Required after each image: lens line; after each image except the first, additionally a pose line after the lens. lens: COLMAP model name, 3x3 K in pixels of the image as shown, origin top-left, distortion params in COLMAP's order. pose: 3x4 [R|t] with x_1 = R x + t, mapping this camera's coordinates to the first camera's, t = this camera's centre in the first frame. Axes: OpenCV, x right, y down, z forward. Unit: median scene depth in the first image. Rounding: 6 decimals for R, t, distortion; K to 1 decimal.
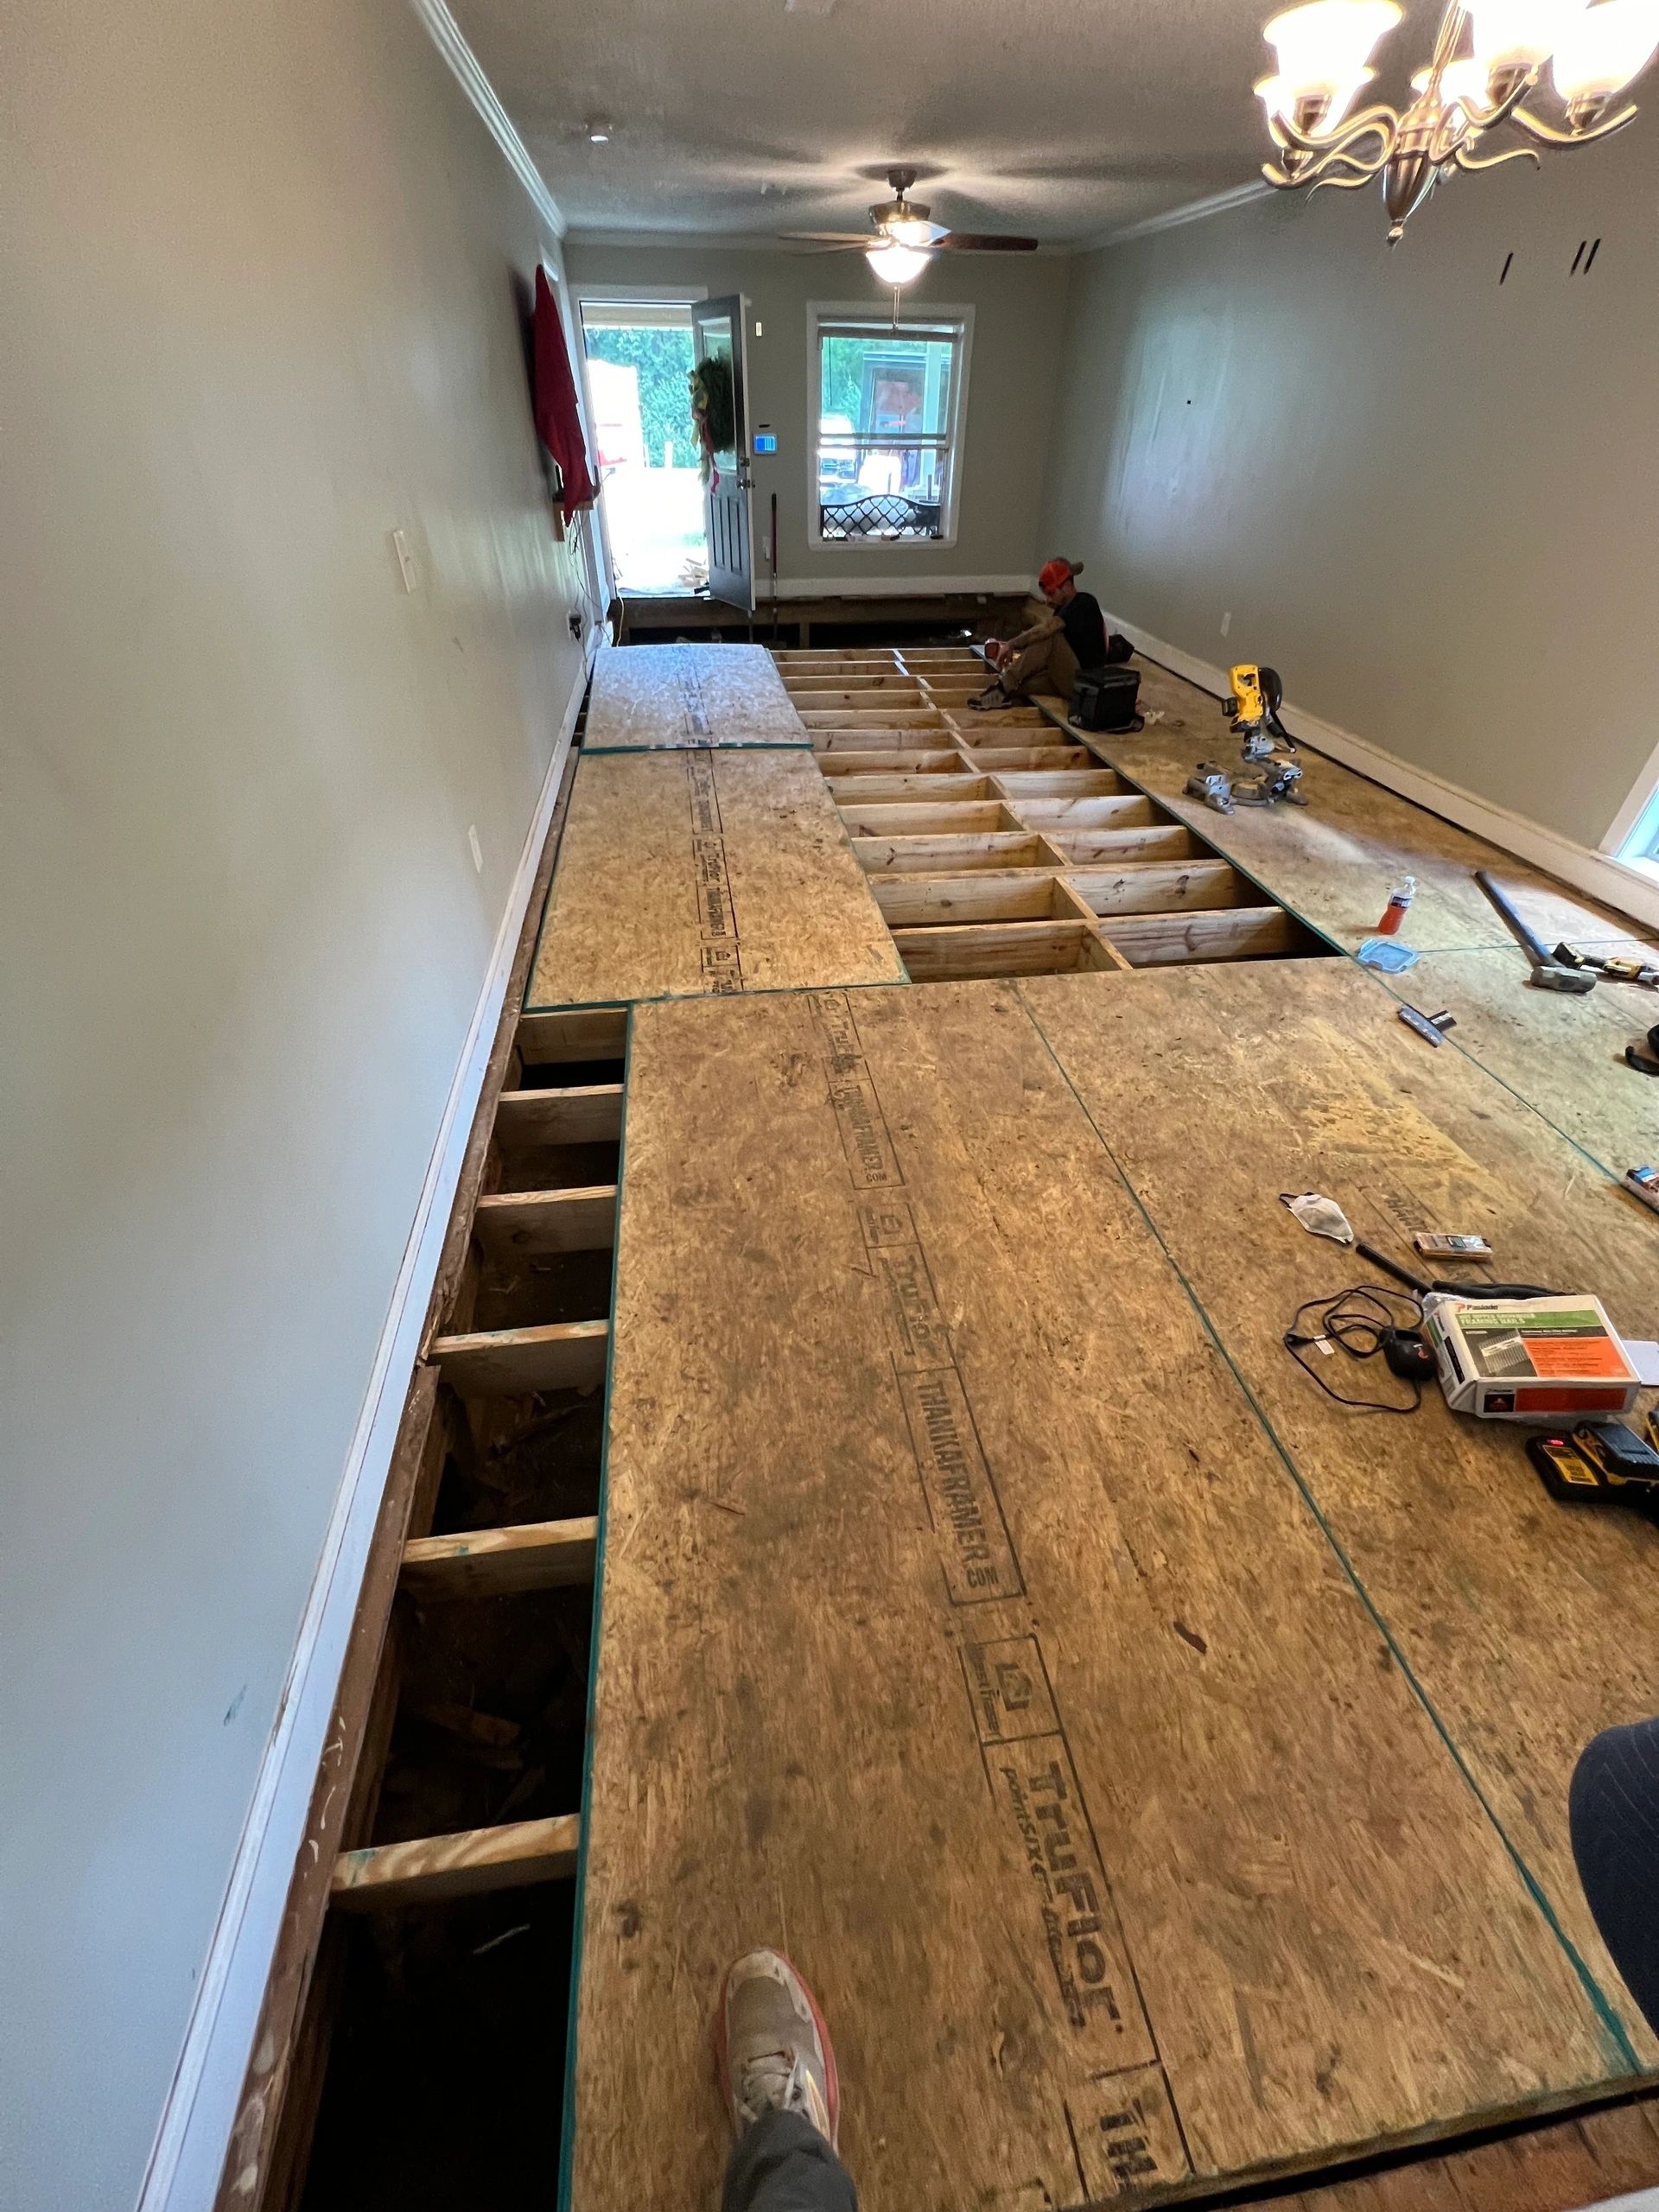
lens RADIAL K [[880.5, 0, 825.6], [0, 880.5, 1111.4], [0, 0, 1]] dist [-0.001264, -0.000297]
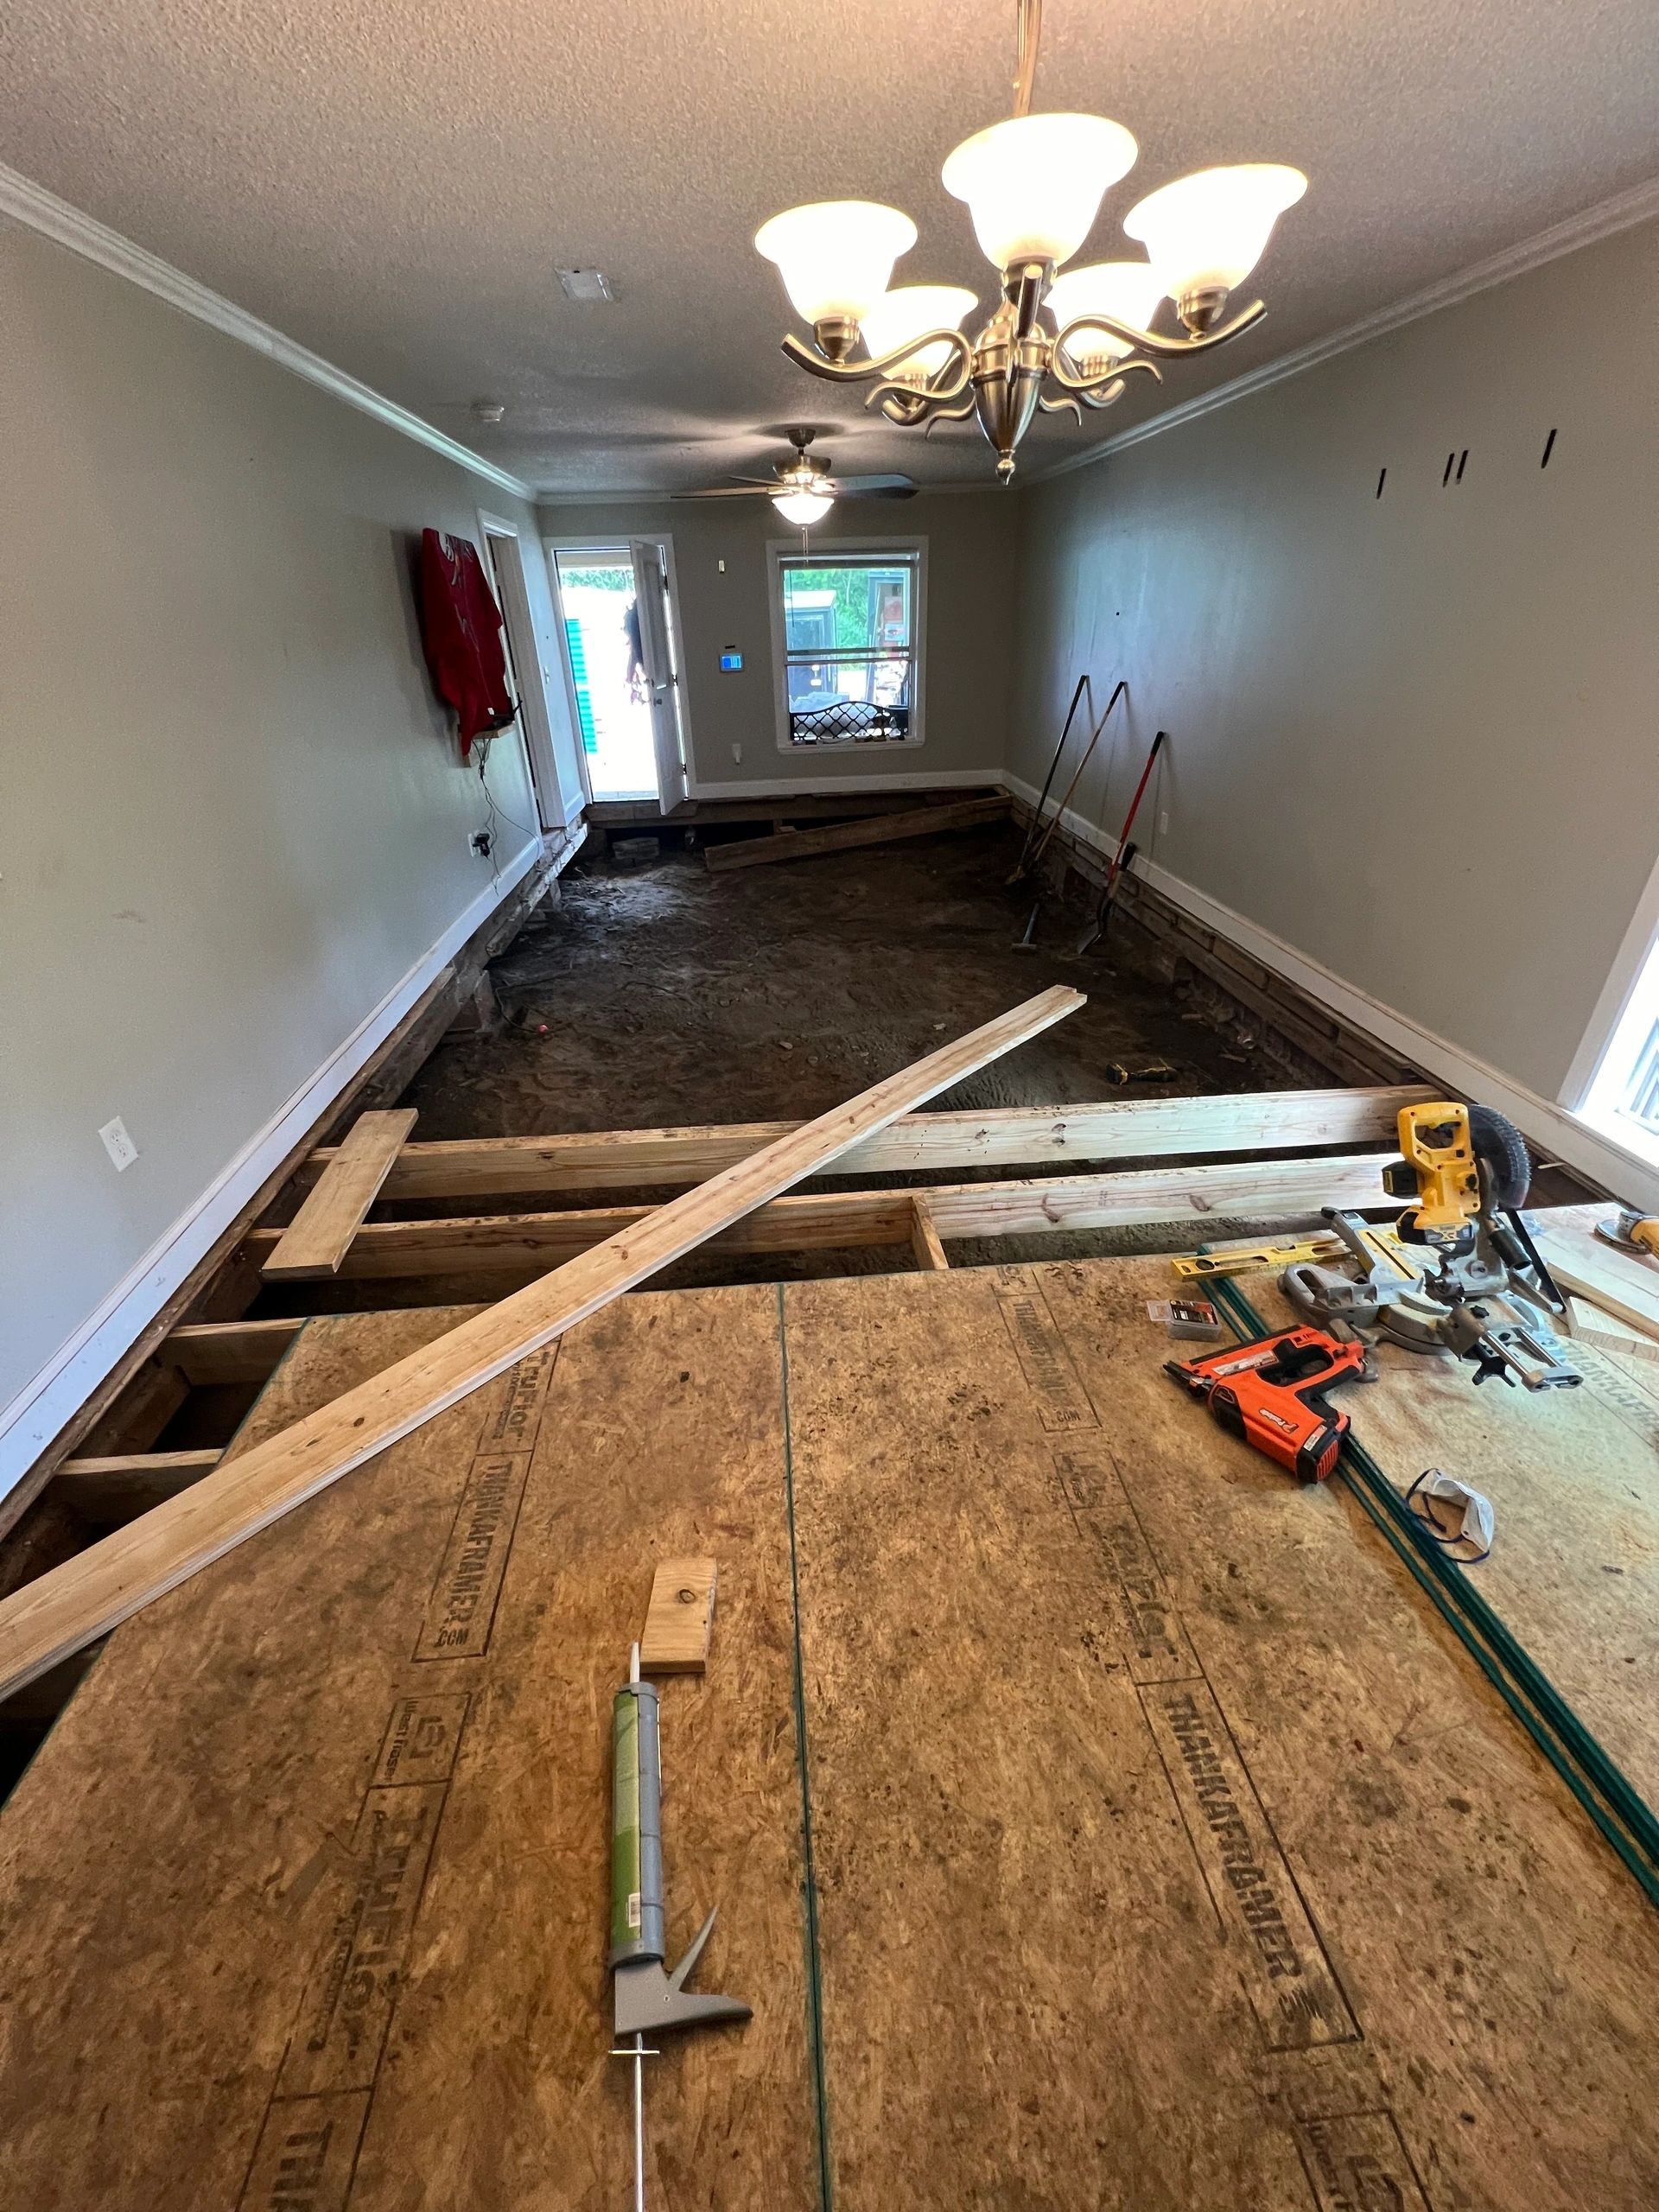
lens RADIAL K [[880.5, 0, 825.6], [0, 880.5, 1111.4], [0, 0, 1]] dist [-0.001264, -0.000297]
pose [[0.997397, -0.001783, -0.072086, 0.587609], [-0.009945, 0.986737, -0.162022, -0.335147], [0.071419, 0.162317, 0.984151, 0.343502]]
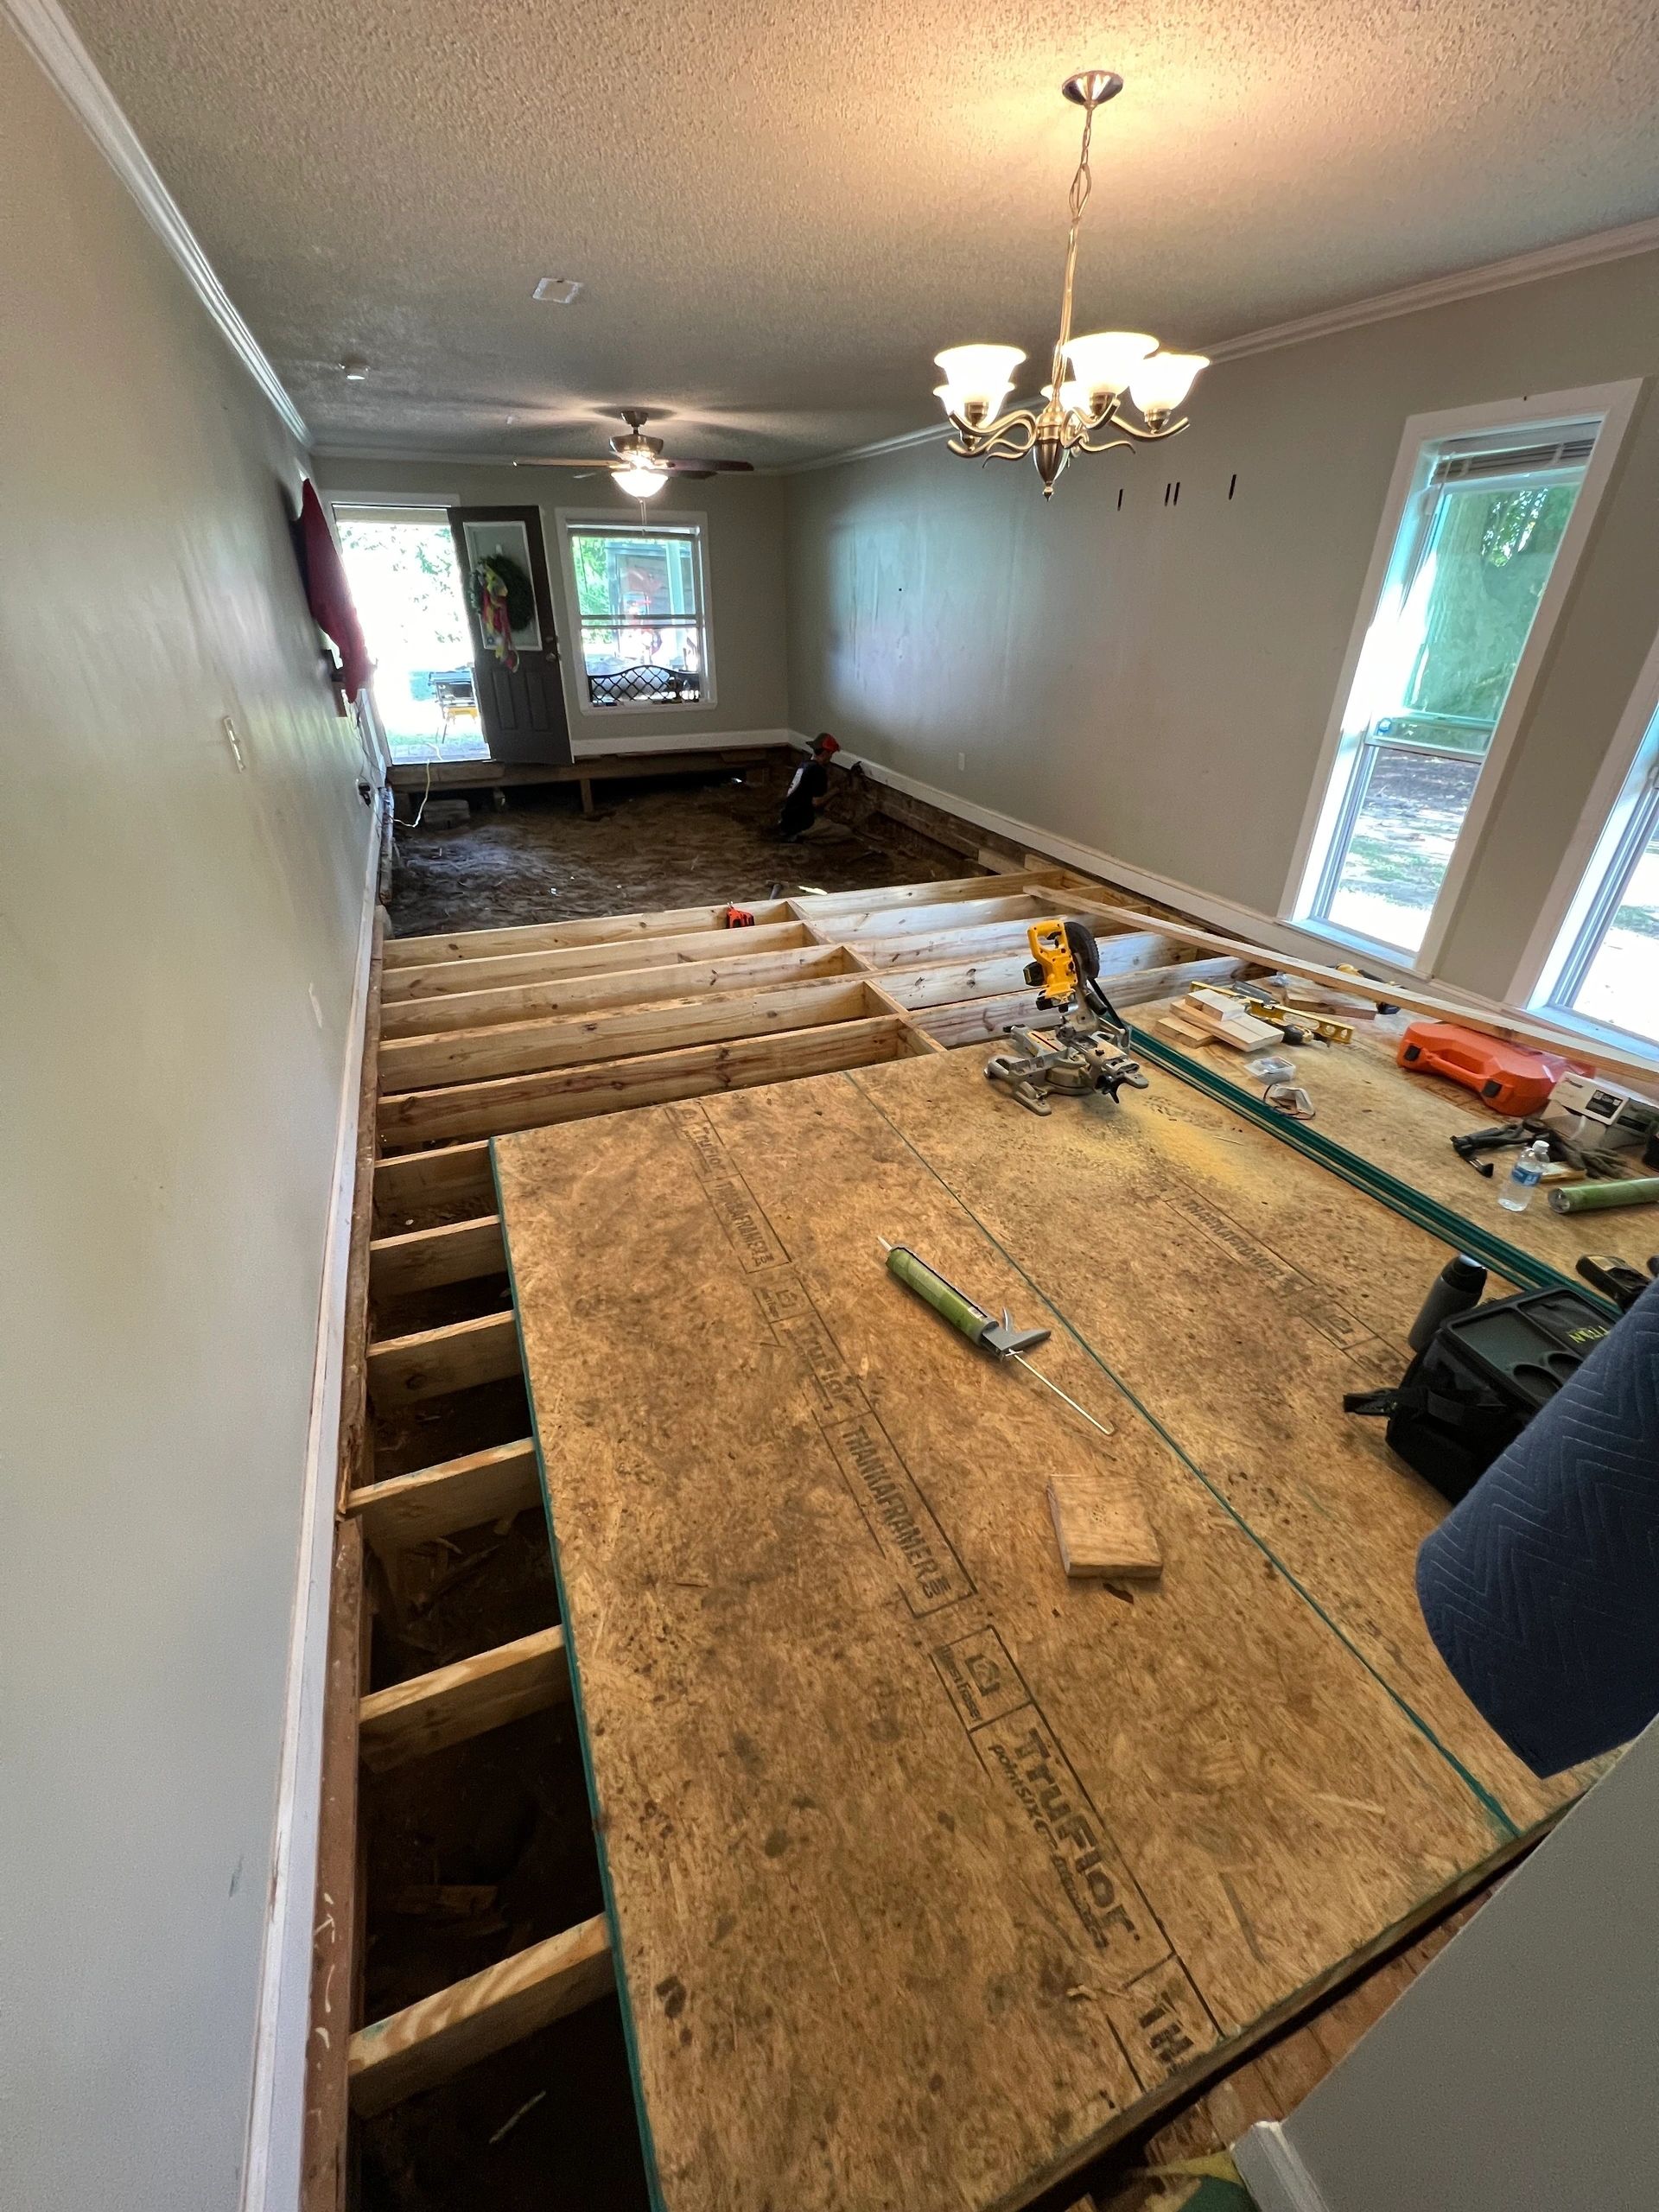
lens RADIAL K [[880.5, 0, 825.6], [0, 880.5, 1111.4], [0, 0, 1]] dist [-0.001264, -0.000297]
pose [[0.968977, -0.129114, 0.210745, -0.102983], [0.156957, 0.980143, -0.121175, 0.056170], [-0.190915, 0.150493, 0.970002, -0.117446]]
